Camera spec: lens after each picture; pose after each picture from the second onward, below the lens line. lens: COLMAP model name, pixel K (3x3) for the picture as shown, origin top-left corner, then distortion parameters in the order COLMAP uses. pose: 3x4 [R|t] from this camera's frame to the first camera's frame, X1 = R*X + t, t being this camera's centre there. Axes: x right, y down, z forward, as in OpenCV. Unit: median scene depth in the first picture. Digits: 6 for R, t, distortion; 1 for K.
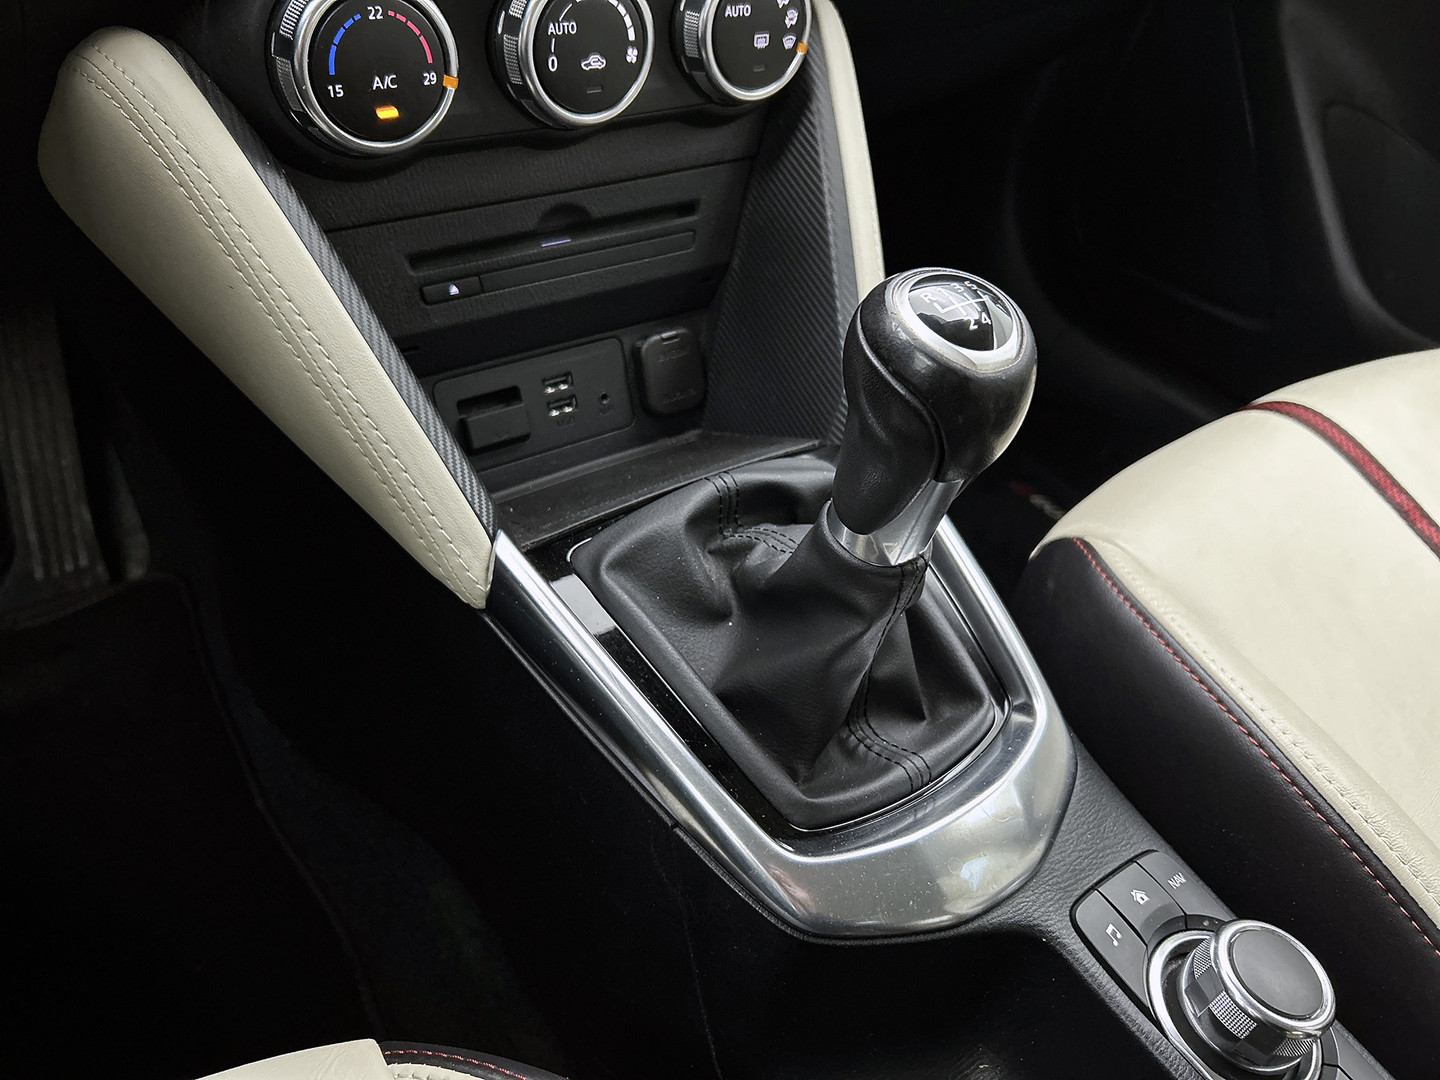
lens RADIAL K [[1098.6, 0, 716.6], [0, 1098.6, 527.2], [0, 0, 1]] dist [0.047036, -0.051903]
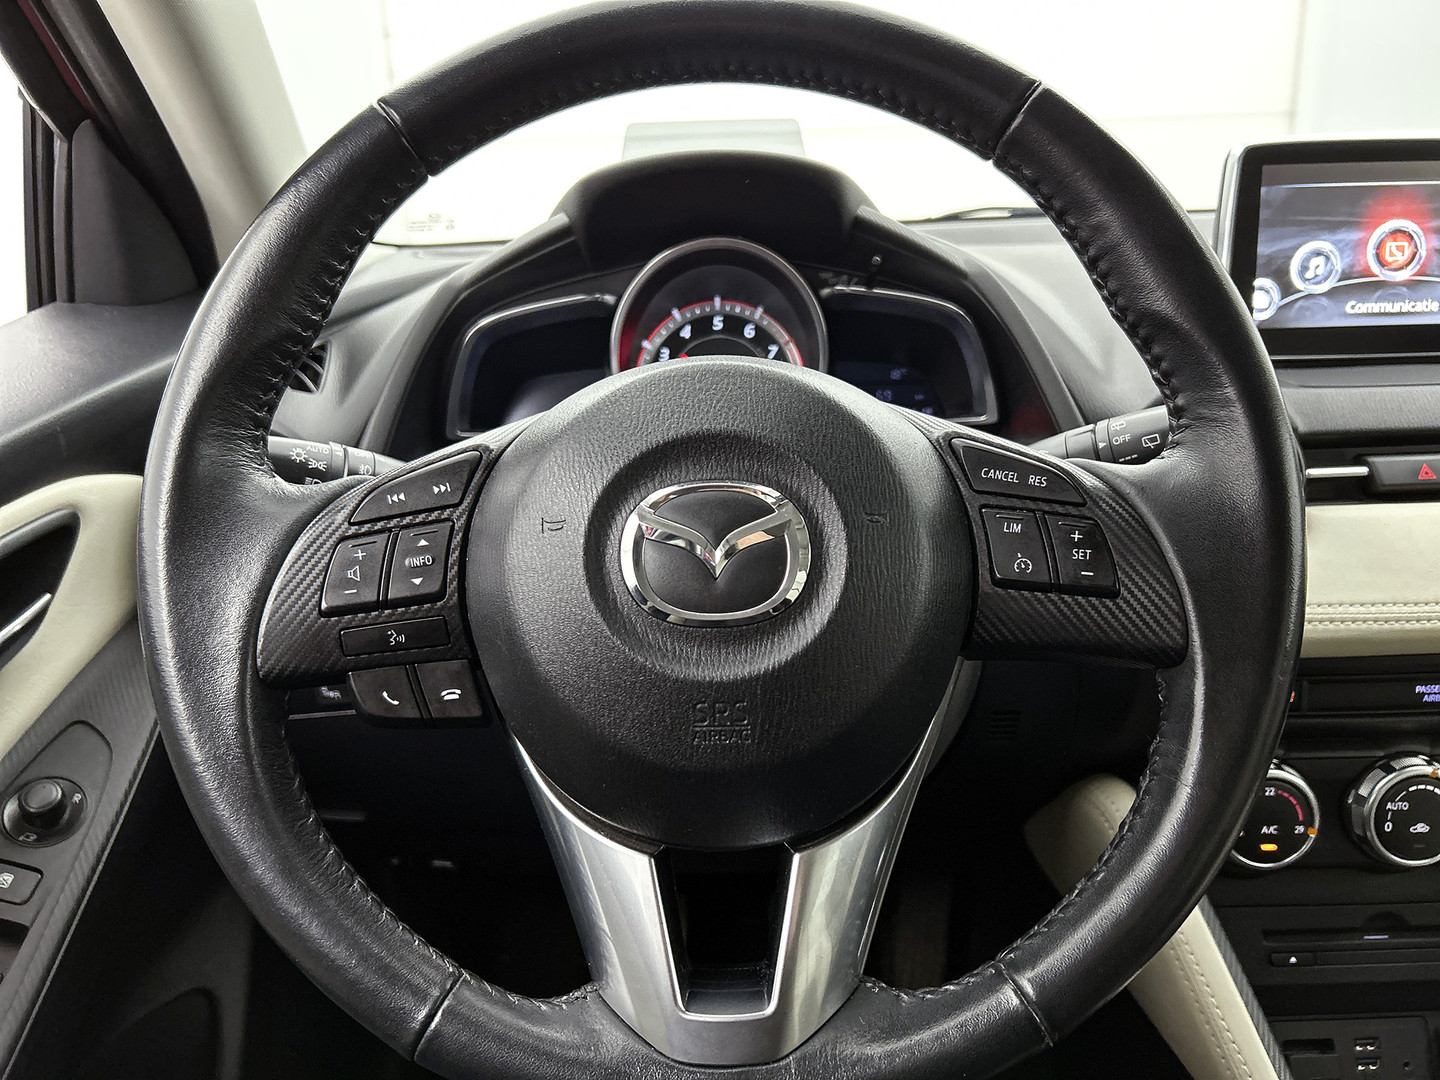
lens RADIAL K [[1098.6, 0, 721.3], [0, 1098.6, 537.0], [0, 0, 1]] dist [0.047036, -0.051903]
pose [[0.806778, 0.007464, -0.590808, 0.008009], [-0.279666, 0.885642, -0.370709, 0.041792], [0.520478, 0.464308, 0.716604, -0.720515]]
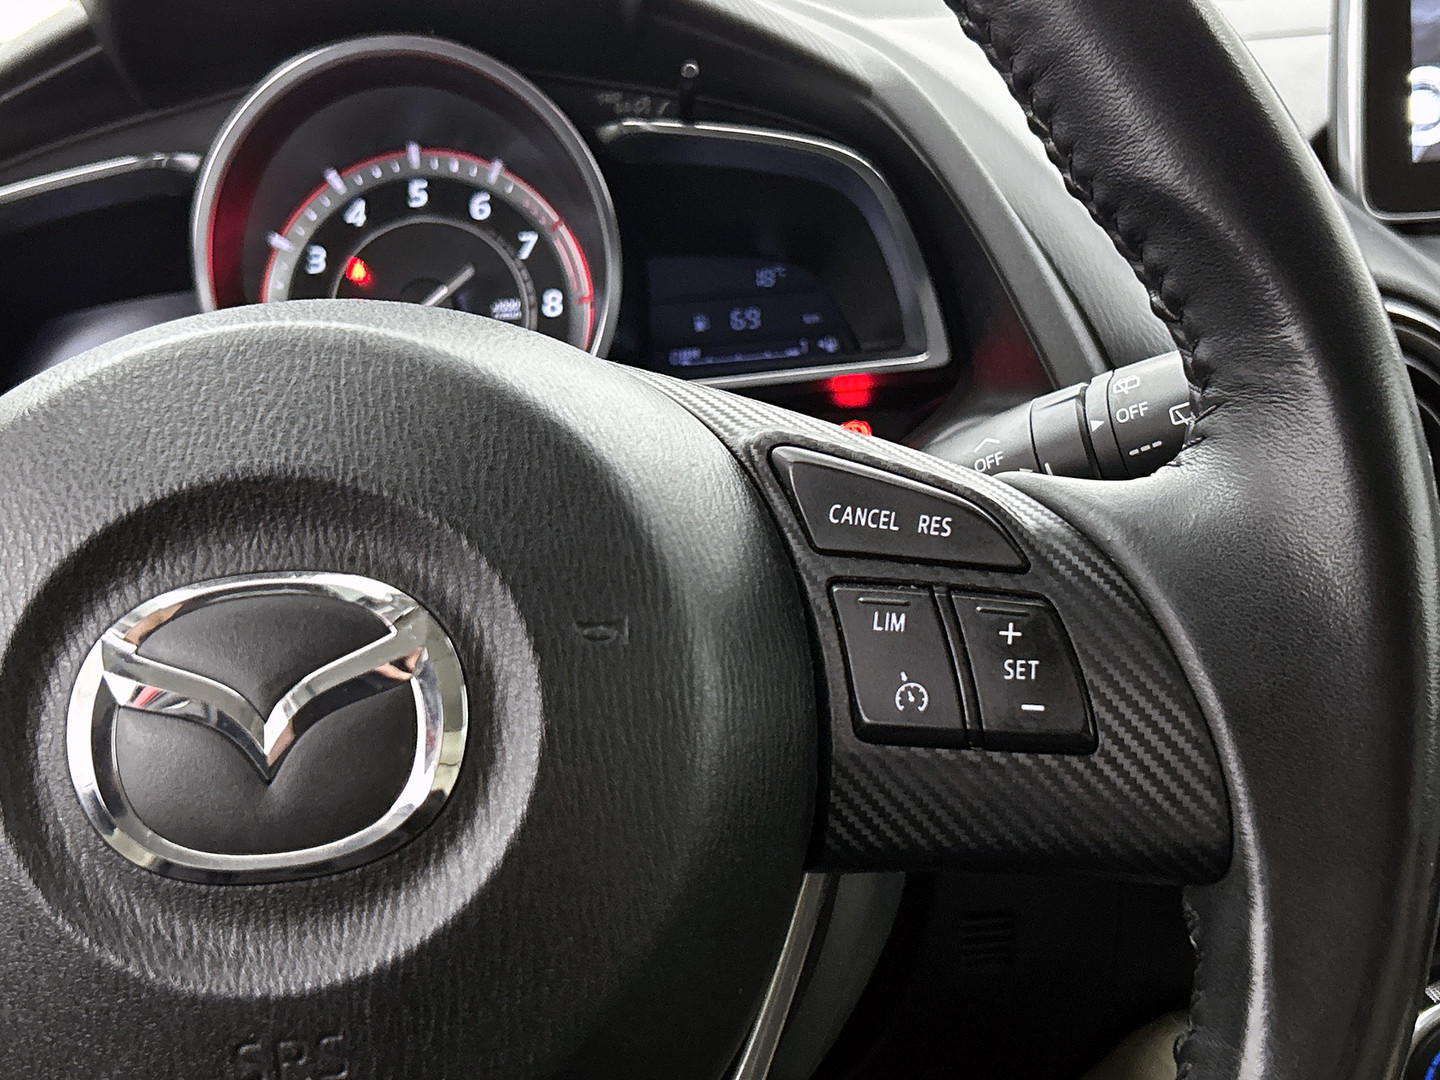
lens RADIAL K [[1984.0, 0, 730.8], [0, 1984.0, 551.1], [0, 0, 1]] dist [0.122424, 0.000000]
pose [[0.847887, -0.037025, -0.528883, 0.046335], [-0.198430, 0.902895, -0.381322, -0.063289], [0.491644, 0.428264, 0.758206, -0.624545]]
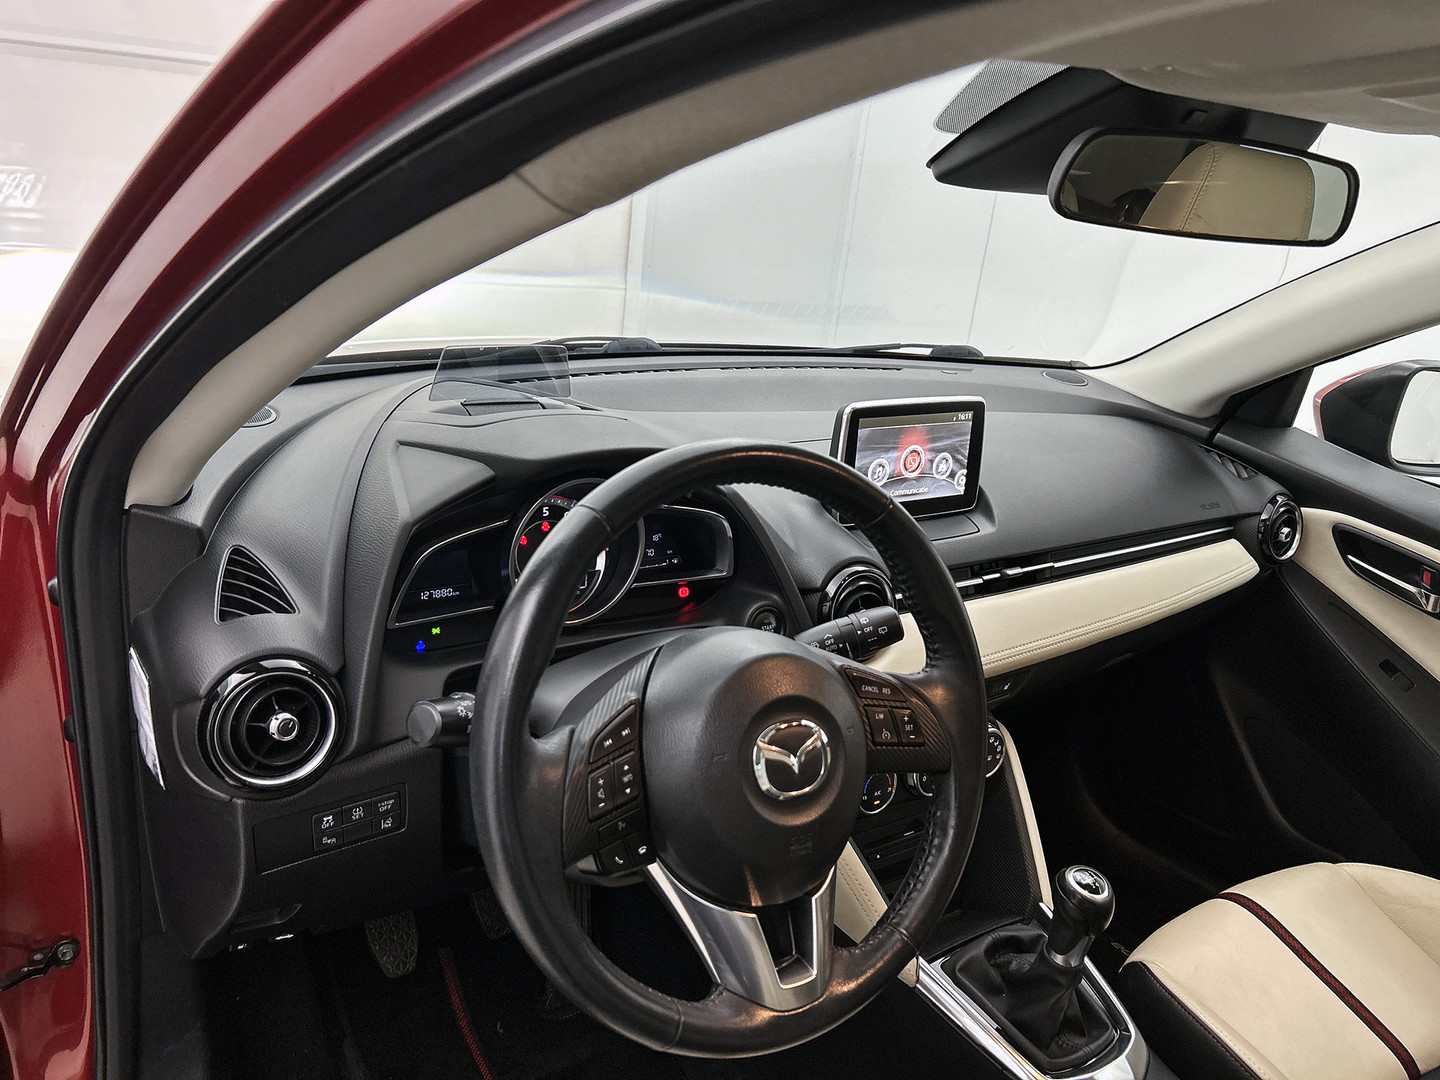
lens RADIAL K [[1098.6, 0, 731.7], [0, 1098.6, 548.5], [0, 0, 1]] dist [0.047036, -0.051903]
pose [[0.999553, -0.015807, -0.025366, -0.558622], [0.005337, 0.929456, -0.368893, 0.071412], [0.029408, 0.368593, 0.929126, -1.848667]]
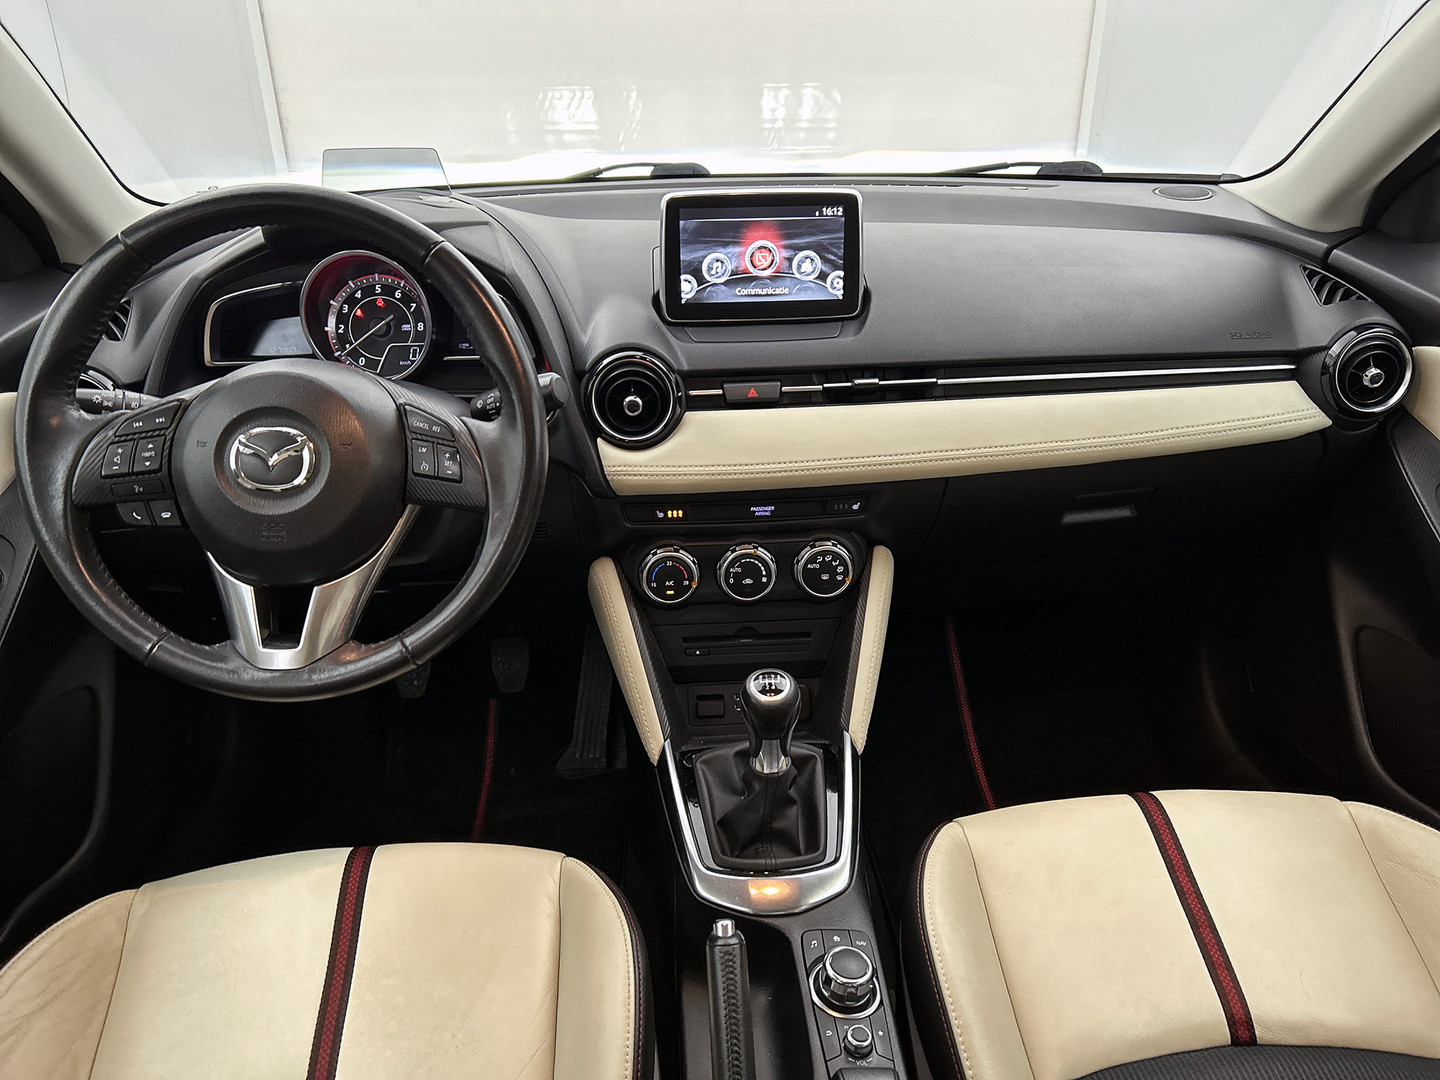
lens RADIAL K [[1098.6, 0, 733.6], [0, 1098.6, 539.1], [0, 0, 1]] dist [0.047036, -0.051903]
pose [[0.843115, 0.099534, -0.528441, 1.321949], [-0.258718, 0.936587, -0.236368, 0.141651], [0.471405, 0.336002, 0.815402, -1.312699]]
